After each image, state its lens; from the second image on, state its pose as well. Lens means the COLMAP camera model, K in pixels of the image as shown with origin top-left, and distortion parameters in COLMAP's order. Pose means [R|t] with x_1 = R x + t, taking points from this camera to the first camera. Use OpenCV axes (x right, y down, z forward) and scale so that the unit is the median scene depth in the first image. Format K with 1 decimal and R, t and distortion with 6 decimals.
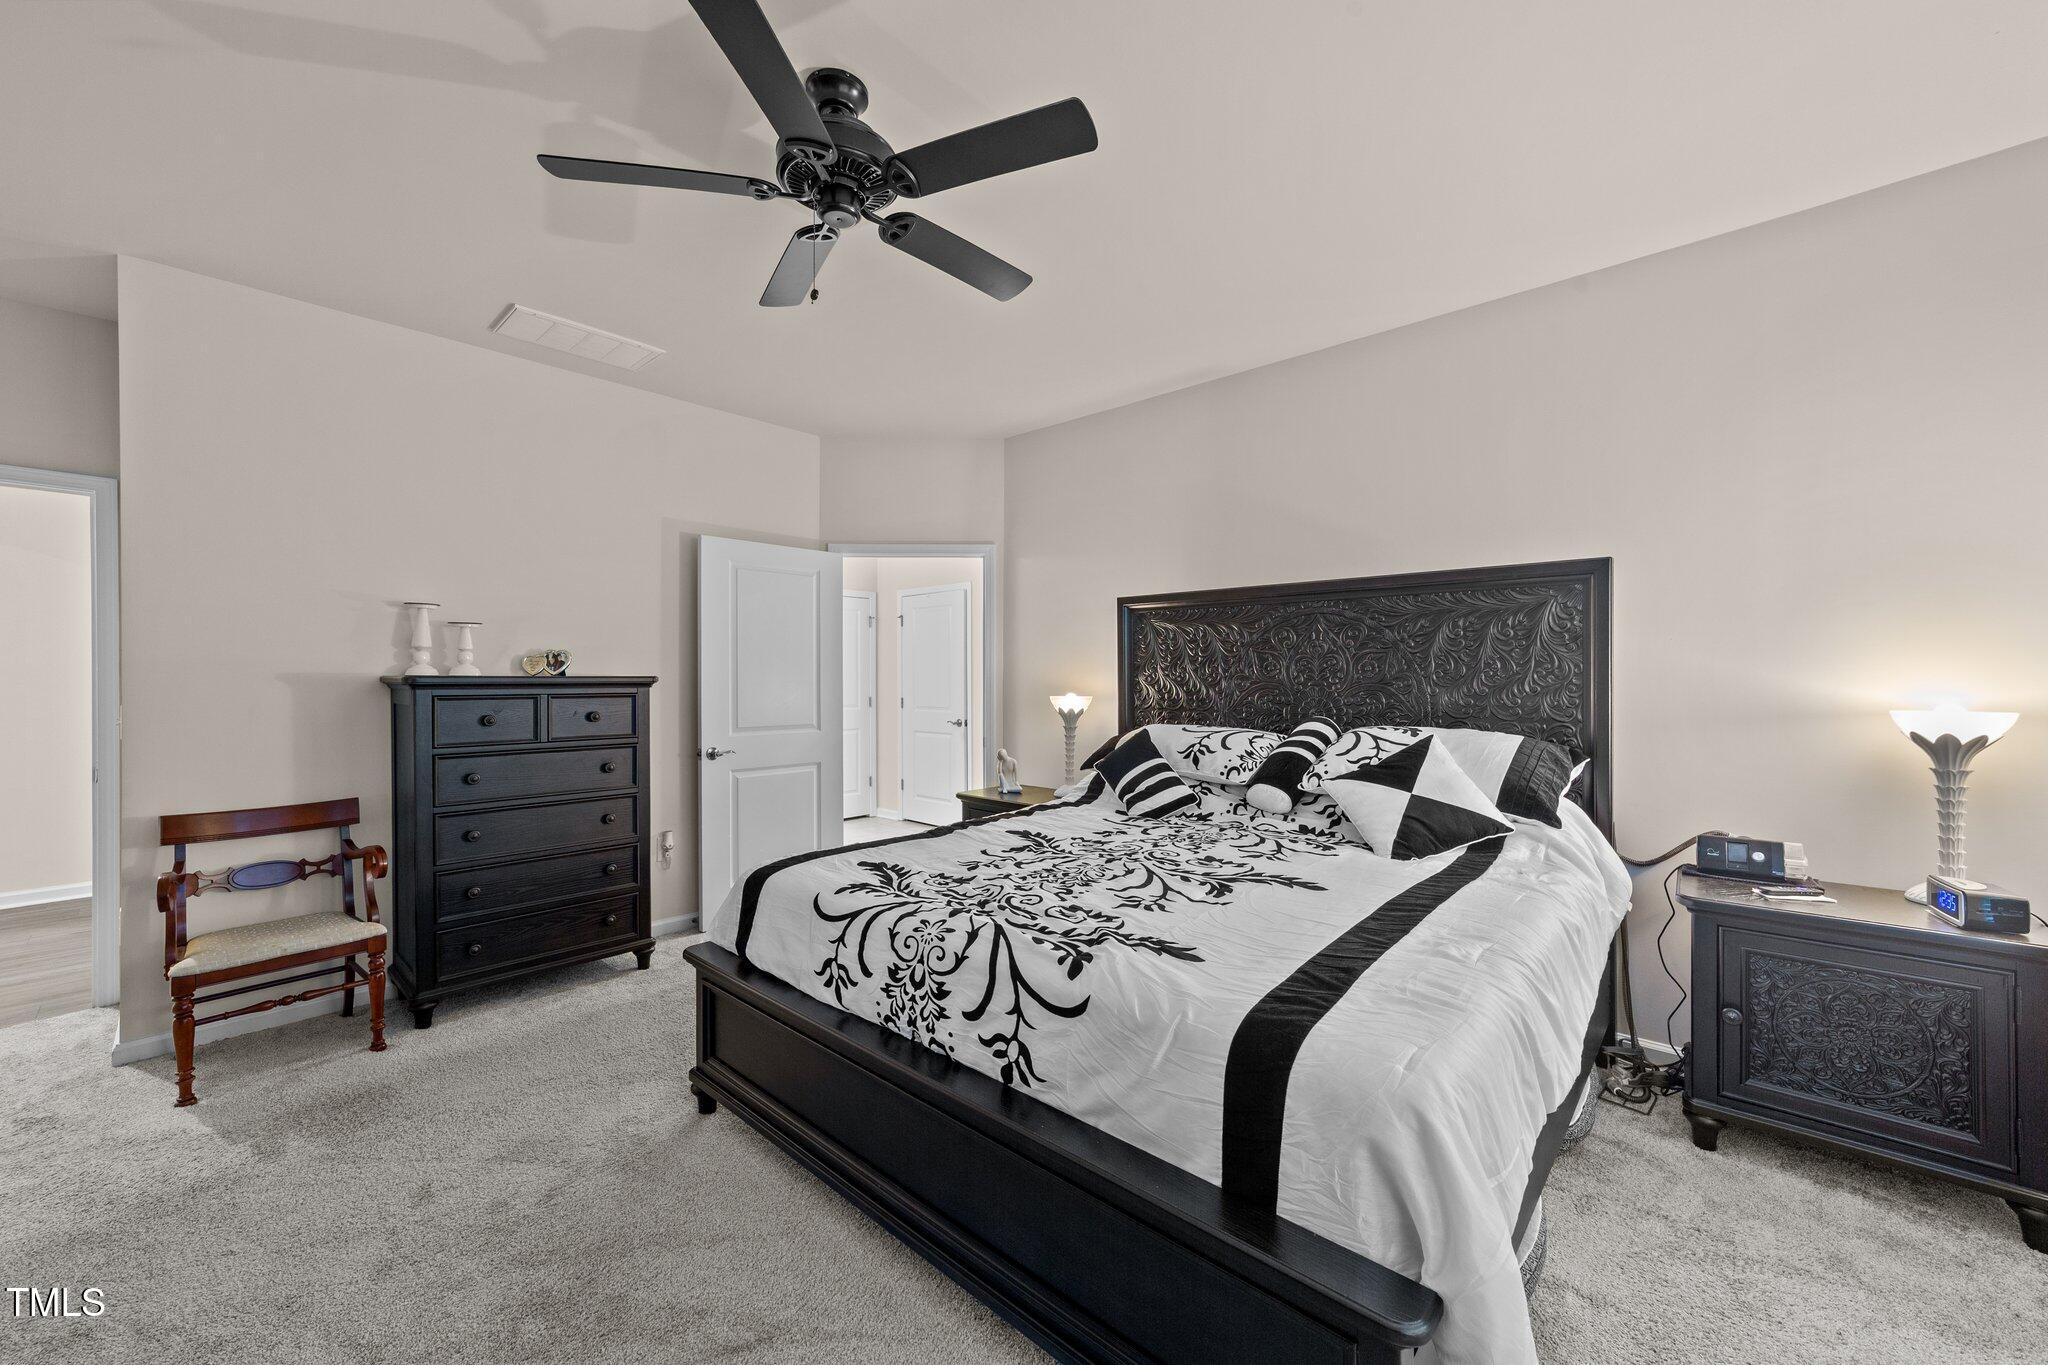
lens RADIAL K [[790.7, 0, 1003.2], [0, 790.7, 667.7], [0, 0, 1]] dist [-0.007031, 0.003702]
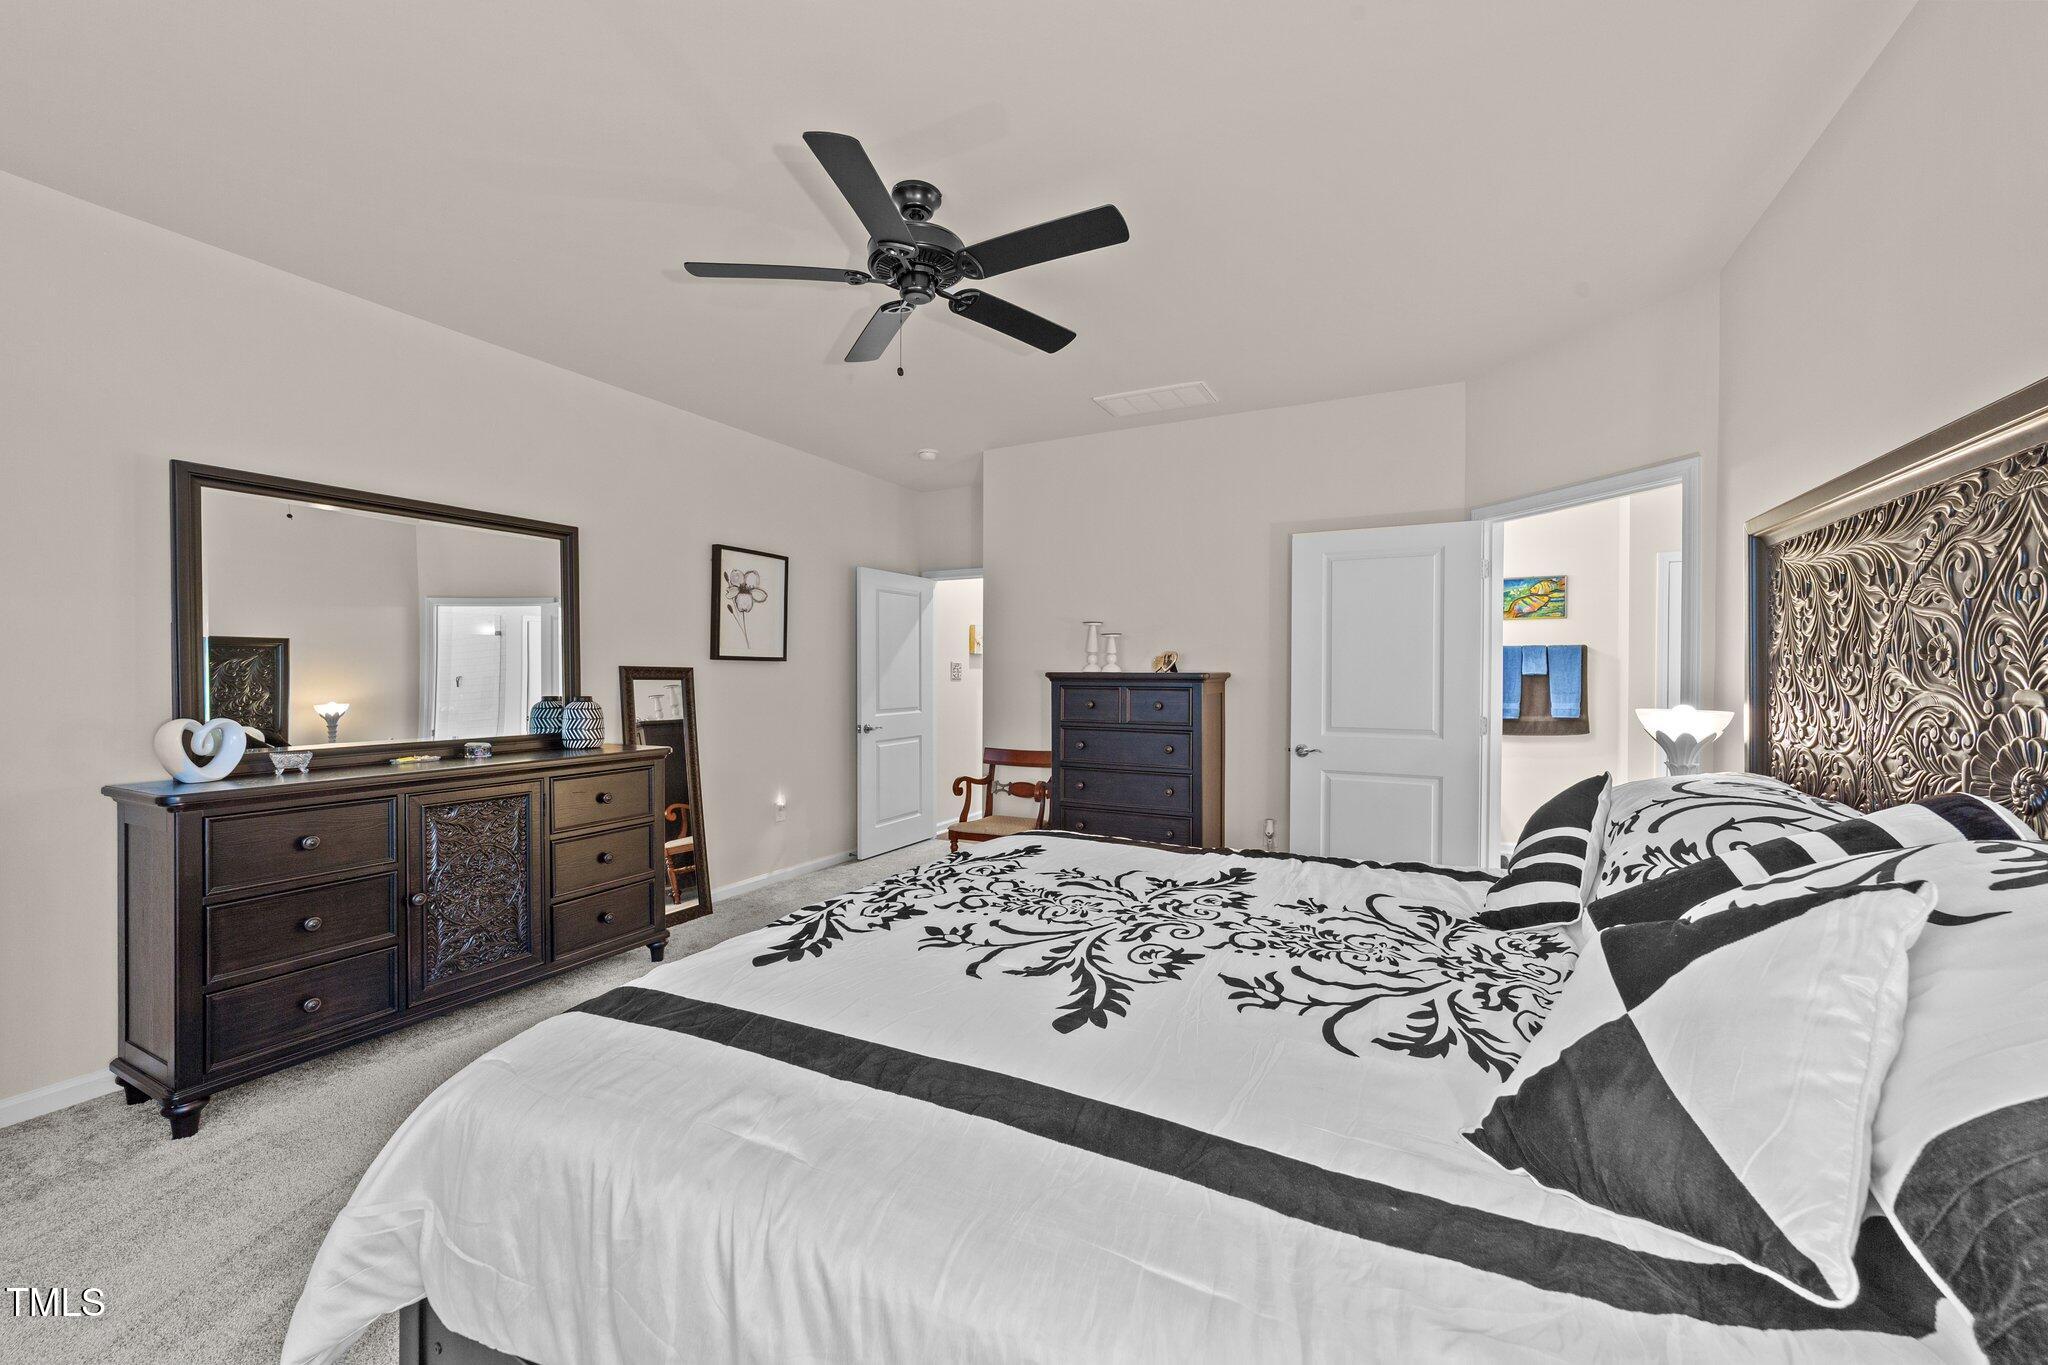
lens RADIAL K [[790.7, 0, 1025.1], [0, 790.7, 703.8], [0, 0, 1]] dist [-0.007031, 0.003702]
pose [[0.249908, 0.039625, -0.967459, 0.852429], [0.006916, 0.999064, 0.042706, 0.005794], [0.968245, -0.017363, 0.249400, 0.657355]]
